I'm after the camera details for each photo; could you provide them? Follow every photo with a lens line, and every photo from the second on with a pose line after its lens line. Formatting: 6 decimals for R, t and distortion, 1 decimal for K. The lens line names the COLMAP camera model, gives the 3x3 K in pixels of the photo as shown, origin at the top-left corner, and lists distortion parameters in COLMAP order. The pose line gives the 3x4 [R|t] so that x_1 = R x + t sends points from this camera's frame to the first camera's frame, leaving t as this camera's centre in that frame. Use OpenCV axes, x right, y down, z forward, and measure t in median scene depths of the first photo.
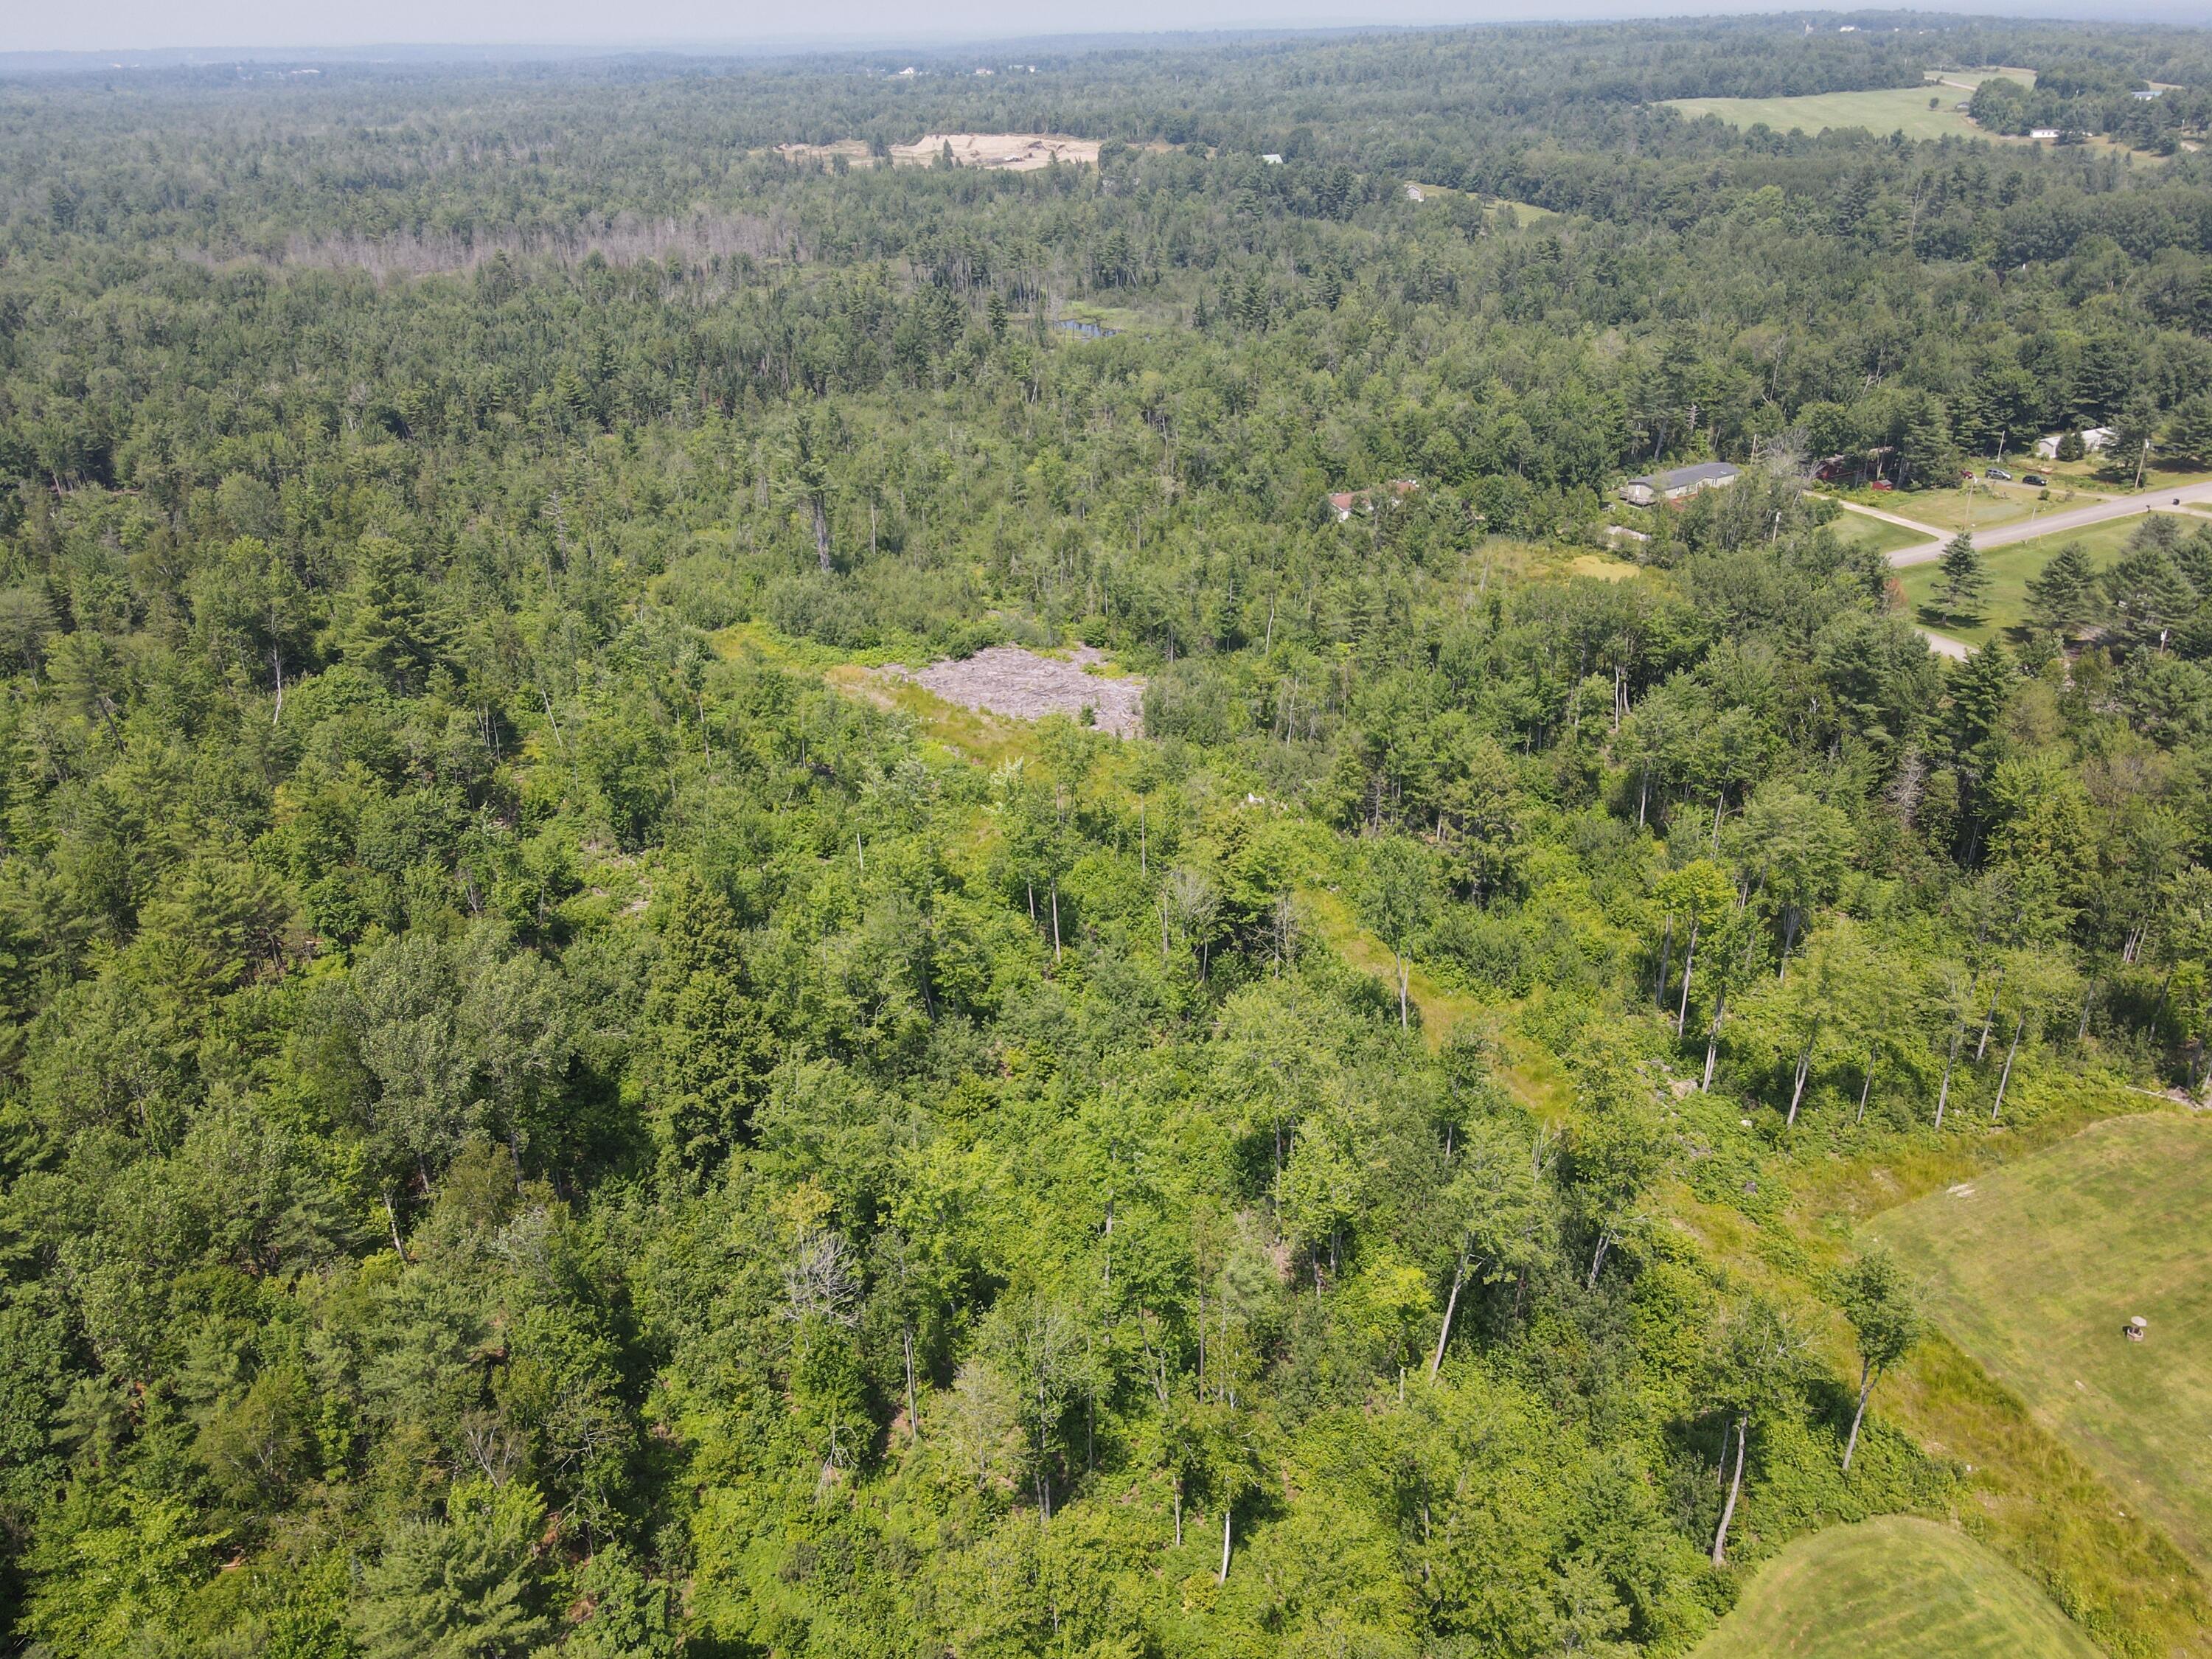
lens RADIAL K [[1619.7, 0, 1106.0], [0, 1619.7, 829.5], [0, 0, 1]] dist [-0.003634, 0.034345]
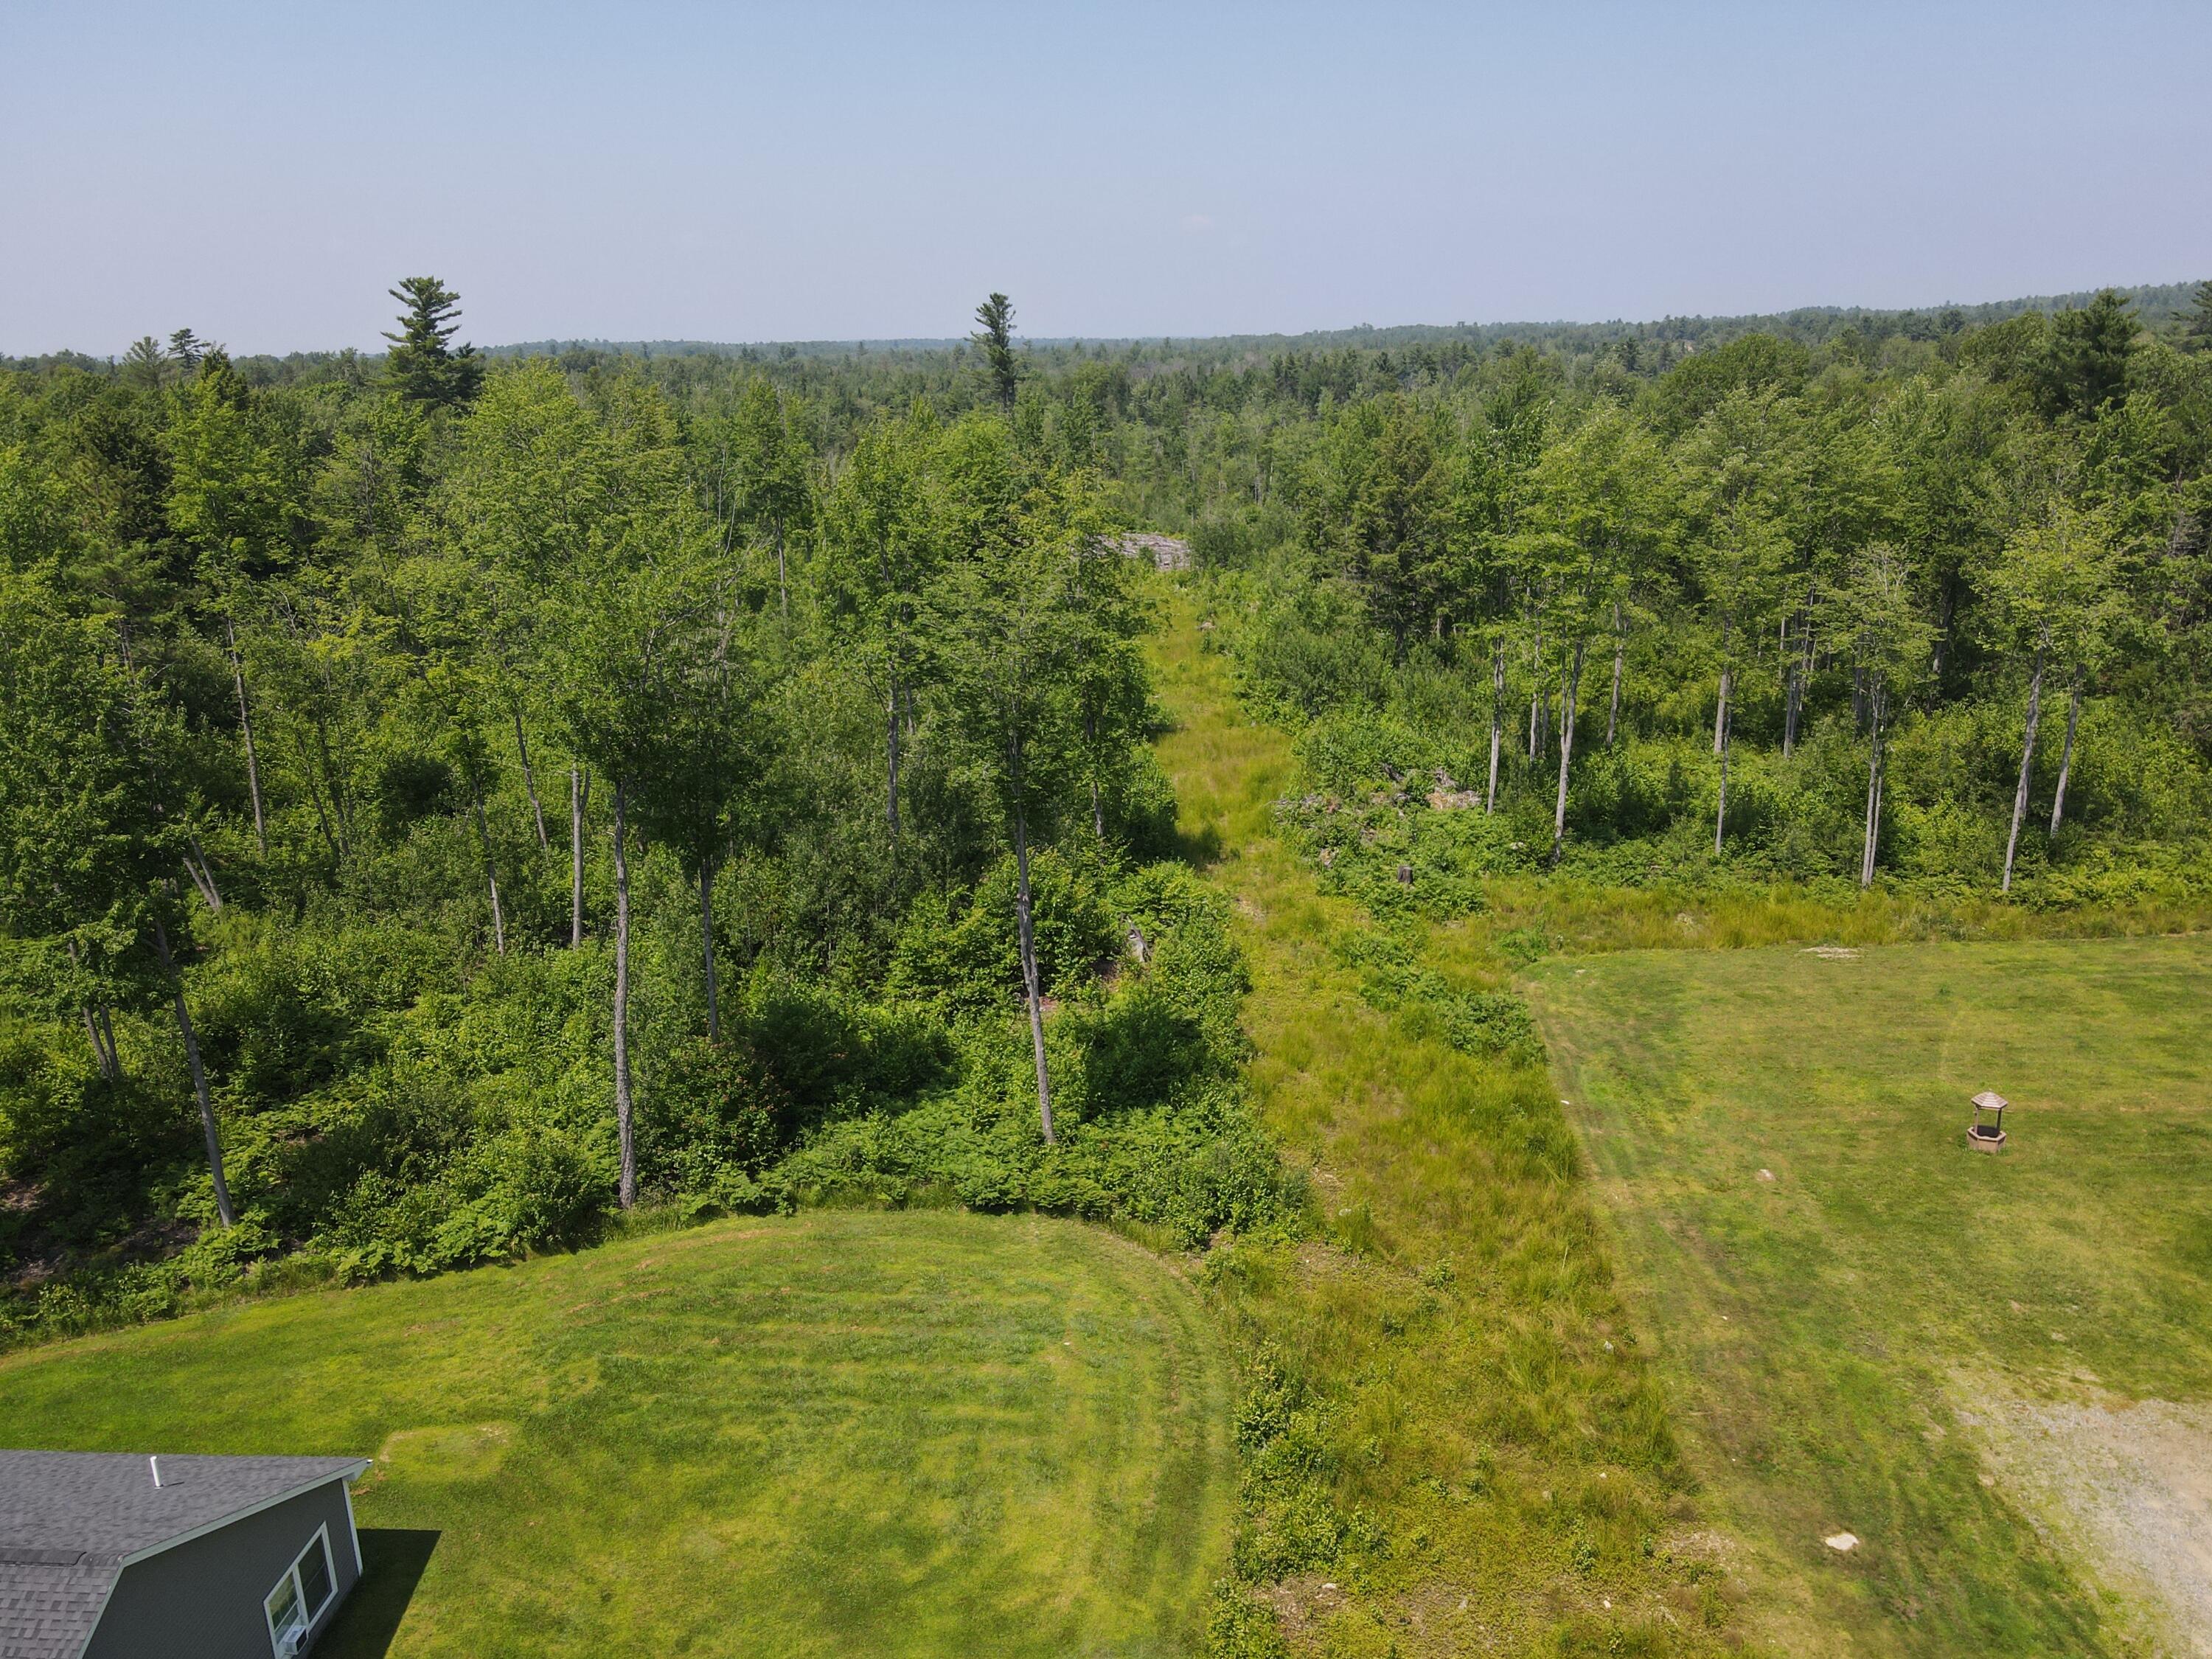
lens RADIAL K [[1618.0, 0, 1106.0], [0, 1618.0, 829.5], [0, 0, 1]] dist [0.001736, 0.023358]
pose [[0.916133, 0.118459, -0.382971, 0.252468], [-0.178241, 0.976083, -0.124465, 0.143373], [0.359068, 0.182288, 0.915337, 0.222560]]
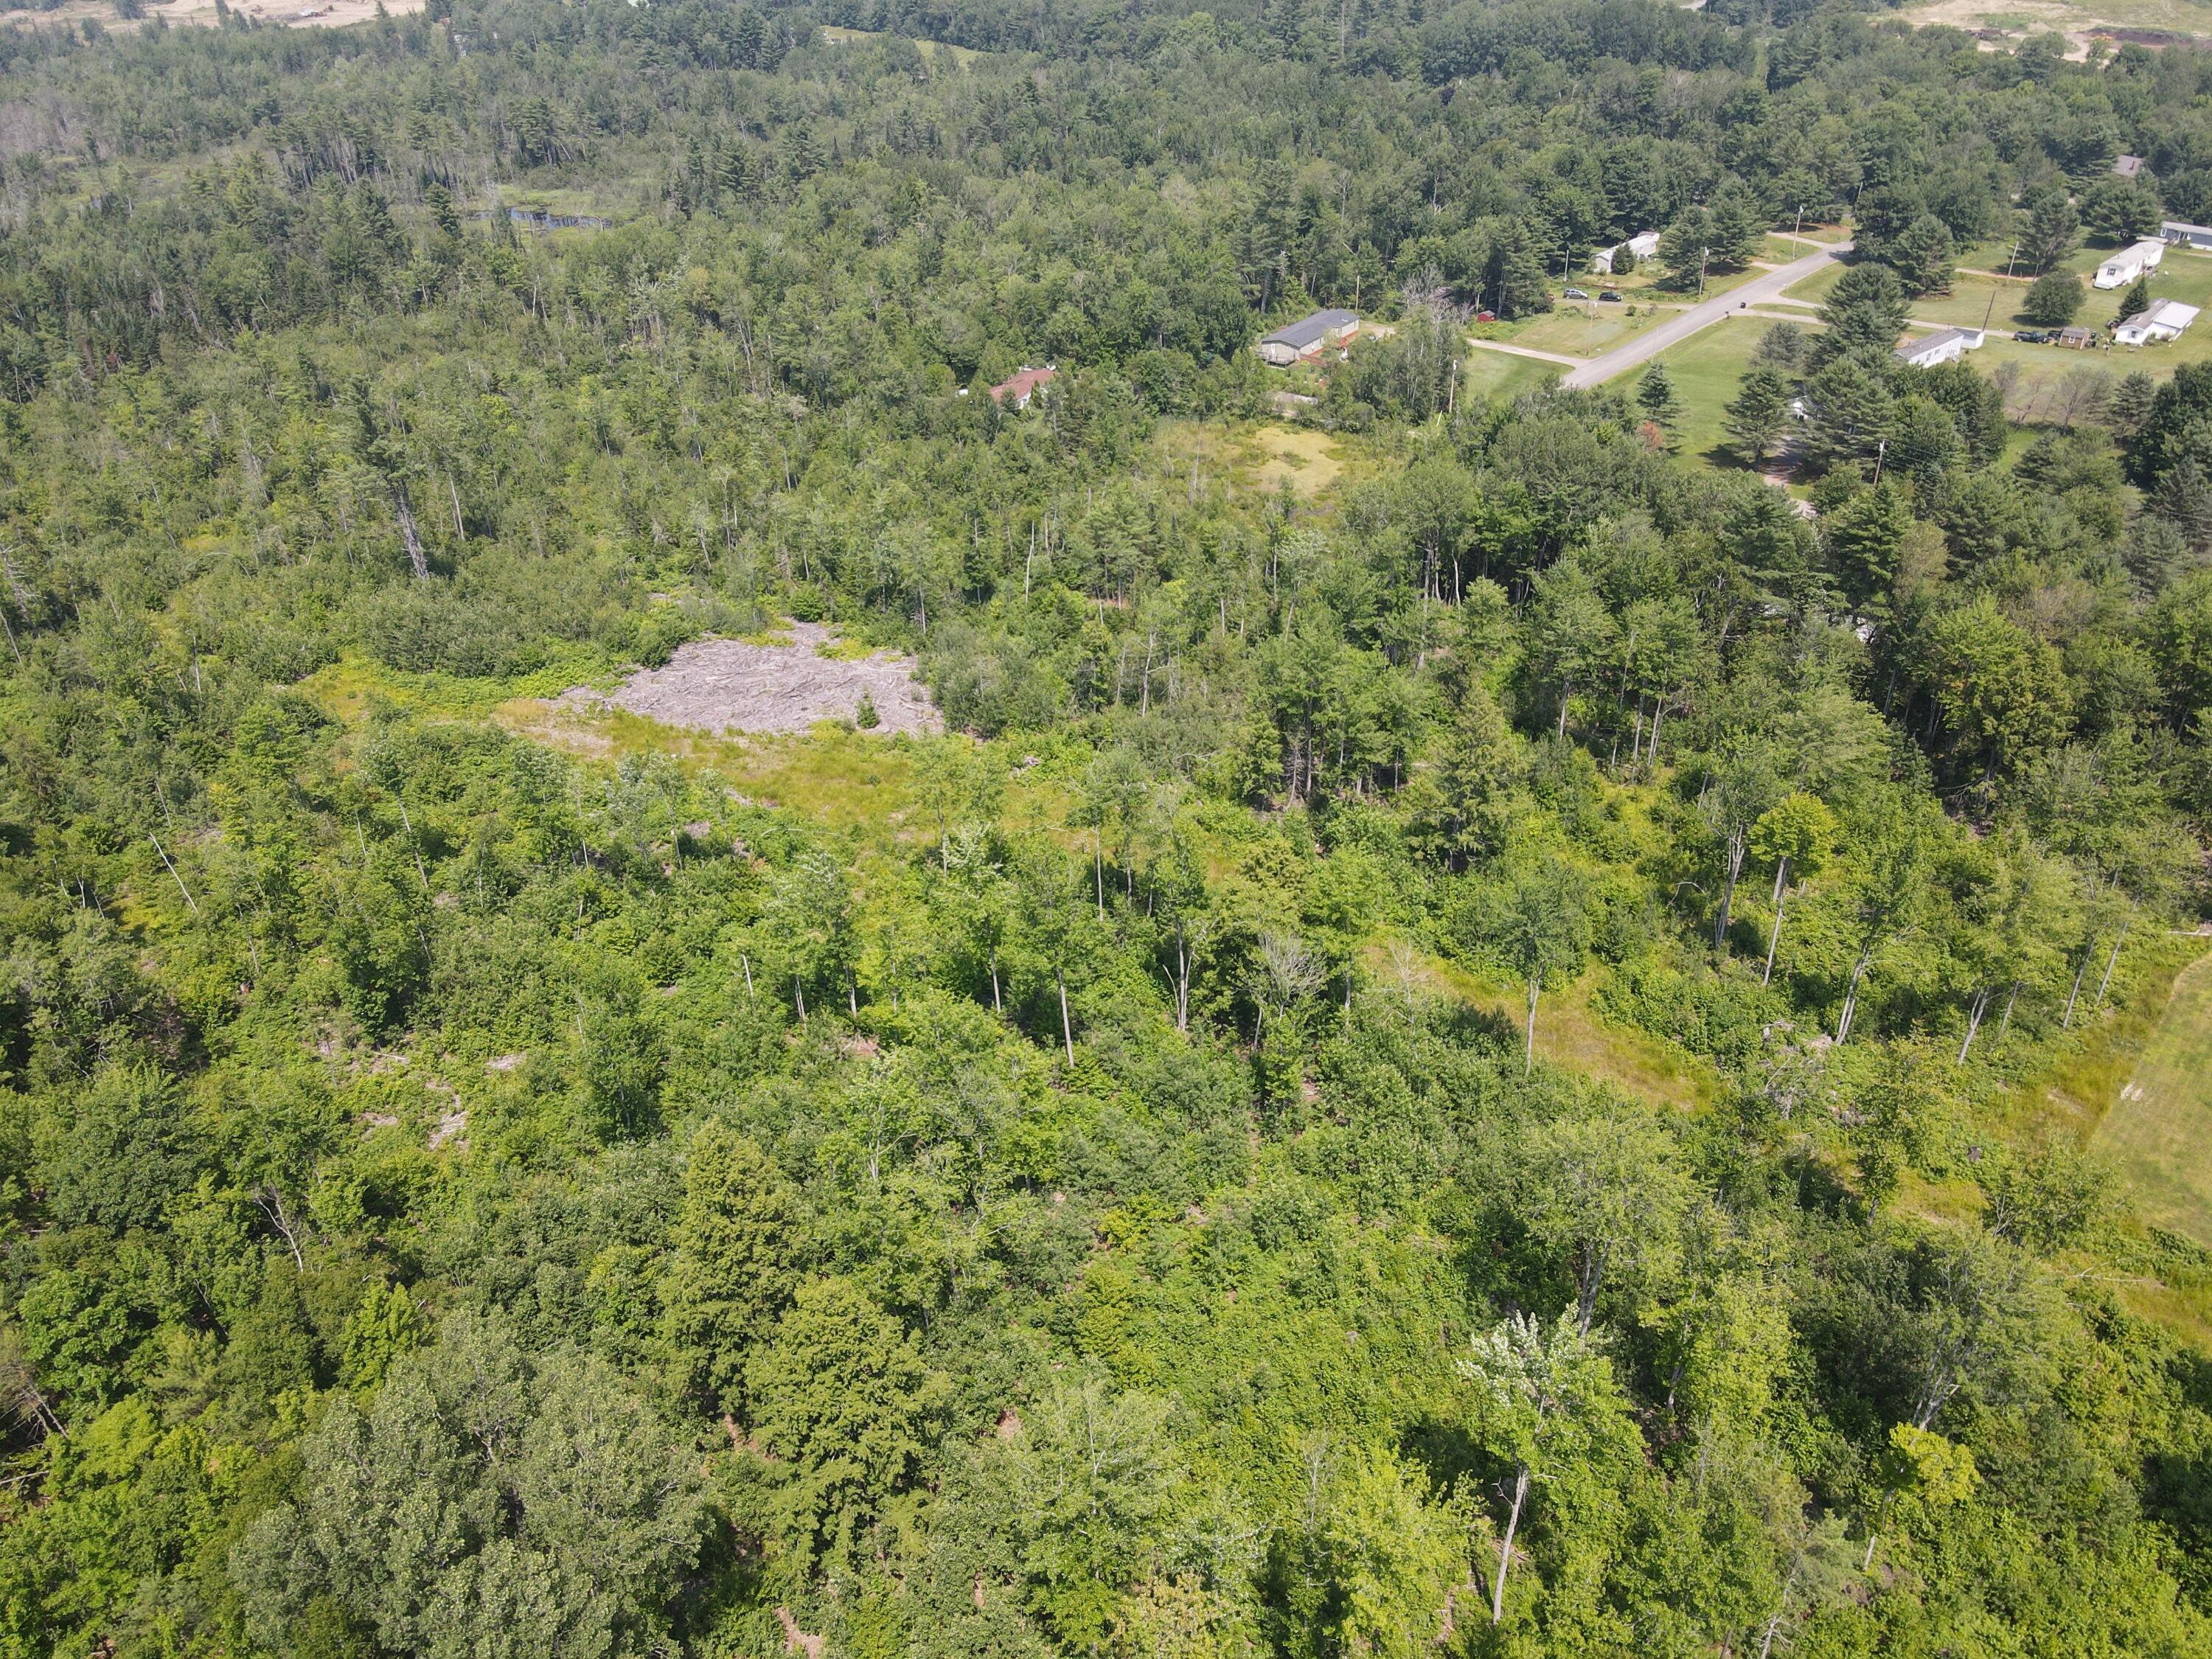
lens RADIAL K [[1631.5, 0, 1106.0], [0, 1631.5, 829.5], [0, 0, 1]] dist [-0.053447, 0.167212]
pose [[0.923938, -0.207511, 0.321368, -0.147684], [0.180953, 0.977234, 0.110769, -0.069483], [-0.337038, -0.044191, 0.940453, 0.154950]]
